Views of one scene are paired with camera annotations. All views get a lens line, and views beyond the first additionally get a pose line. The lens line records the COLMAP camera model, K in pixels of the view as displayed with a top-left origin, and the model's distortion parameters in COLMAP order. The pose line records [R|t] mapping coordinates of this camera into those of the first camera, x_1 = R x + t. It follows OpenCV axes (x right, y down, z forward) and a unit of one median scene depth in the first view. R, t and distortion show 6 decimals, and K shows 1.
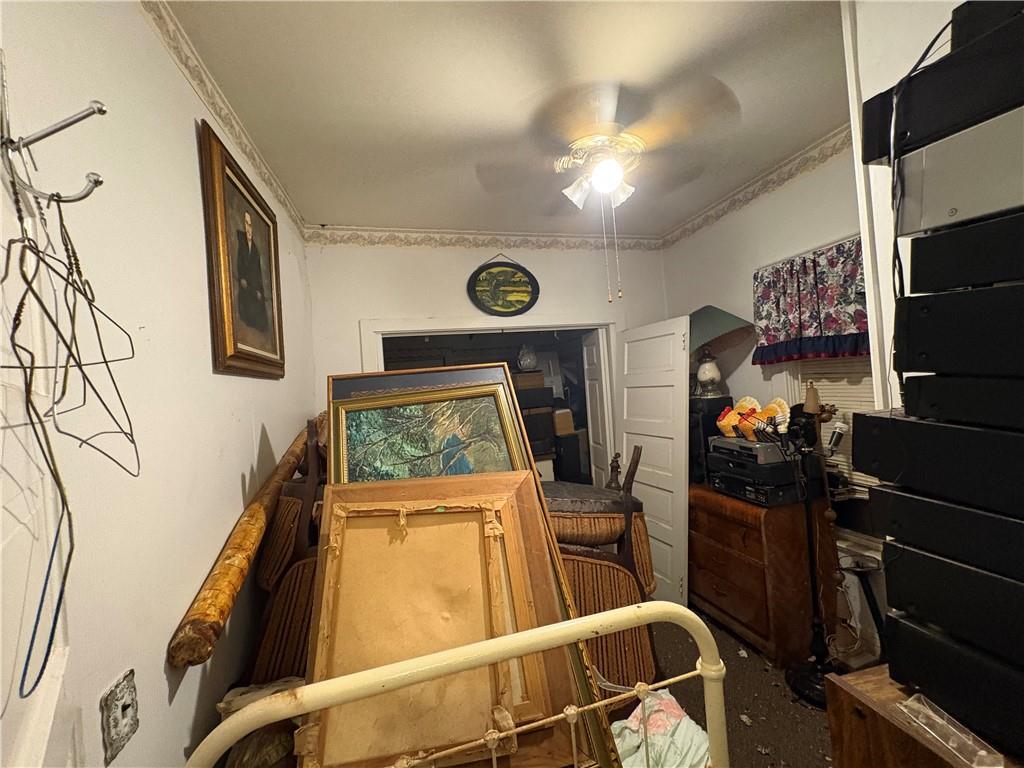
lens RADIAL K [[409.5, 0, 510.1], [0, 409.5, 382.1], [0, 0, 1]] dist [-0.001436, 0.000360]
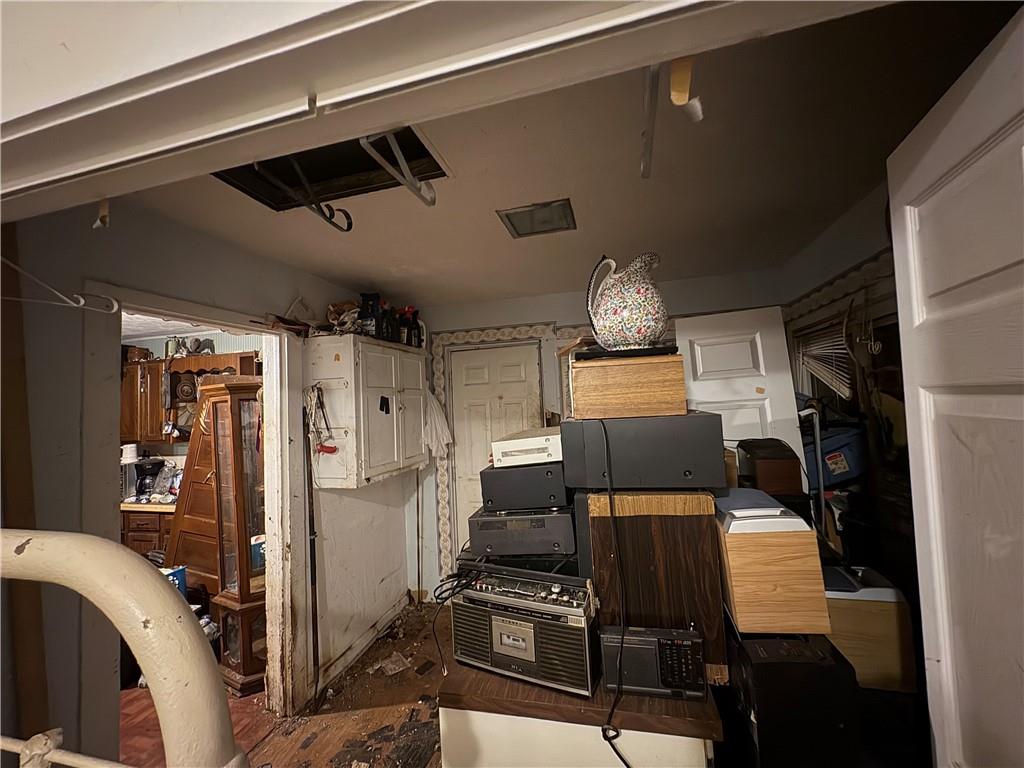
lens RADIAL K [[409.5, 0, 515.6], [0, 409.5, 381.8], [0, 0, 1]] dist [-0.001436, 0.000360]
pose [[0.866877, 0.009762, -0.498427, 0.104799], [-0.014032, 0.999890, -0.004820, -0.003137], [0.498325, 0.011172, 0.866918, 0.636815]]
